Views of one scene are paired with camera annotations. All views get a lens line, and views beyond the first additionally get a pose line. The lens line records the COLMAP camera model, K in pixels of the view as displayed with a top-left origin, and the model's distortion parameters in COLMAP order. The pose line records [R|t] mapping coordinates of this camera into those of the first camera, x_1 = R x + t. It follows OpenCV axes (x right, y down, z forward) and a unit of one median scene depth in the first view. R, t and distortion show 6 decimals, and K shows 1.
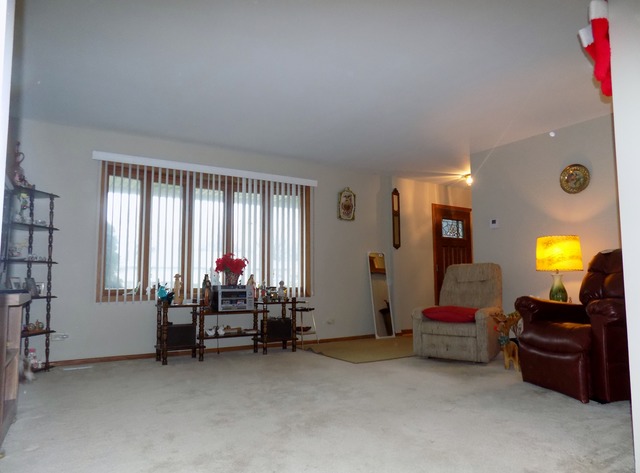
lens RADIAL K [[433.7, 0, 319.4], [0, 433.7, 236.5], [0, 0, 1]] dist [-0.032589, 0.004311]
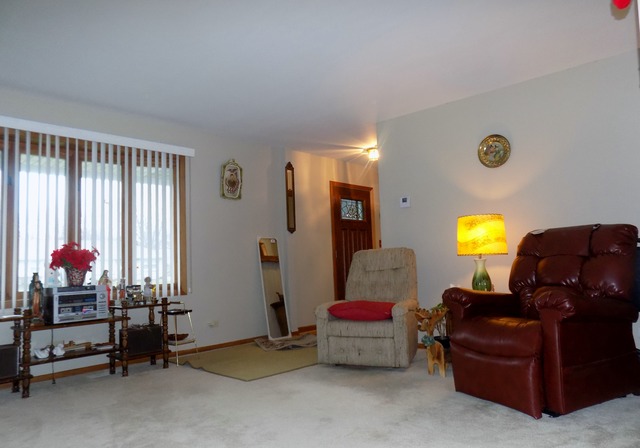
lens RADIAL K [[446.3, 0, 320.0], [0, 446.3, 221.1], [0, 0, 1]] dist [-0.028191, 0.005743]
pose [[0.965238, -0.009354, 0.261204, 0.003647], [0.009204, 0.999956, 0.001800, 0.004959], [-0.261210, 0.000667, 0.965282, 0.171452]]
